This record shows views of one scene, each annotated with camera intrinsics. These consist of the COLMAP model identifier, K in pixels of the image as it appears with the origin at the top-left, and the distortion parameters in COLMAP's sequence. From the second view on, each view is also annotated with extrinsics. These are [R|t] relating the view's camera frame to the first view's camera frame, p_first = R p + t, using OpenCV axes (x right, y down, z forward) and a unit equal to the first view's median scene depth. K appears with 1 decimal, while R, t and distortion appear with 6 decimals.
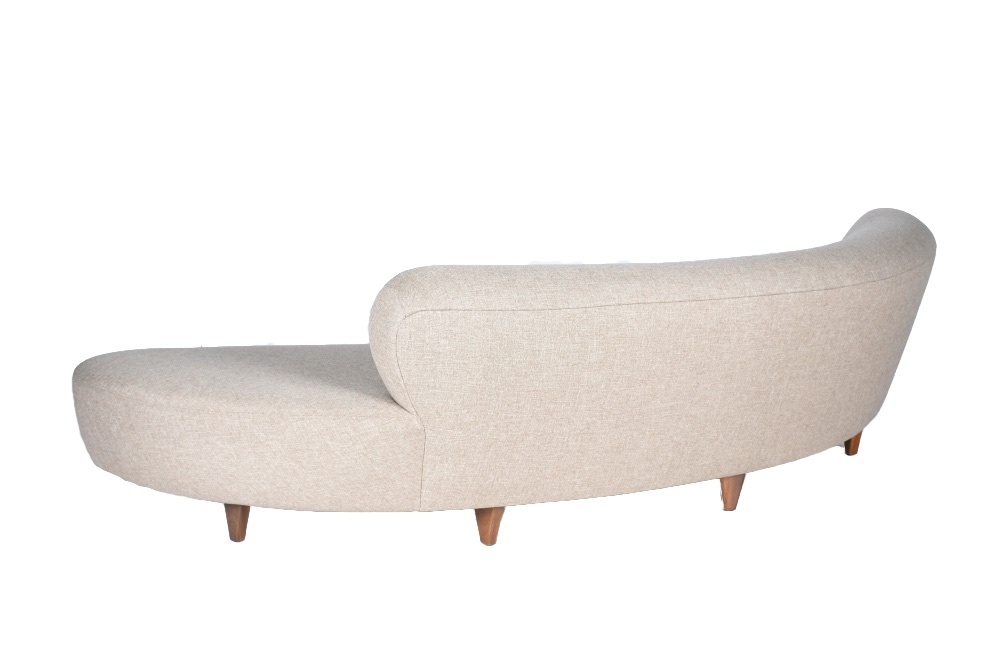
lens RADIAL K [[1751.5, 0, 500.1], [0, 1751.5, 332.3], [0, 0, 1]] dist [0.008216, 0.000000]
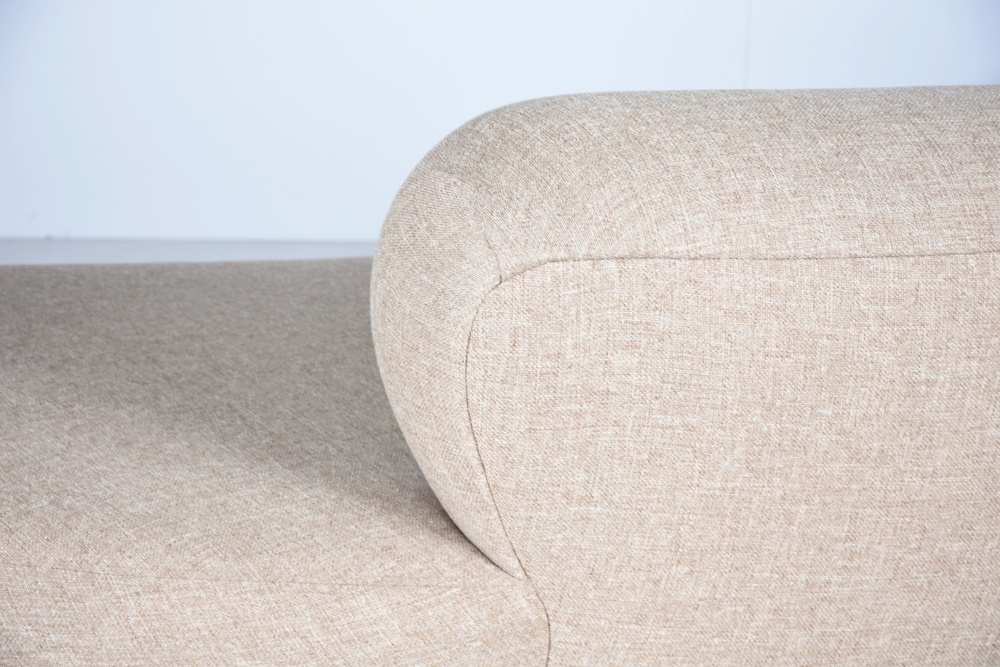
lens RADIAL K [[3460.4, 0, 500.1], [0, 3460.4, 334.3], [0, 0, 1]] dist [-0.008046, 0.000000]
pose [[0.999840, 0.017504, -0.003763, -0.050707], [-0.016842, 0.990852, 0.133900, -0.077697], [0.006072, -0.133815, 0.990988, 0.401487]]
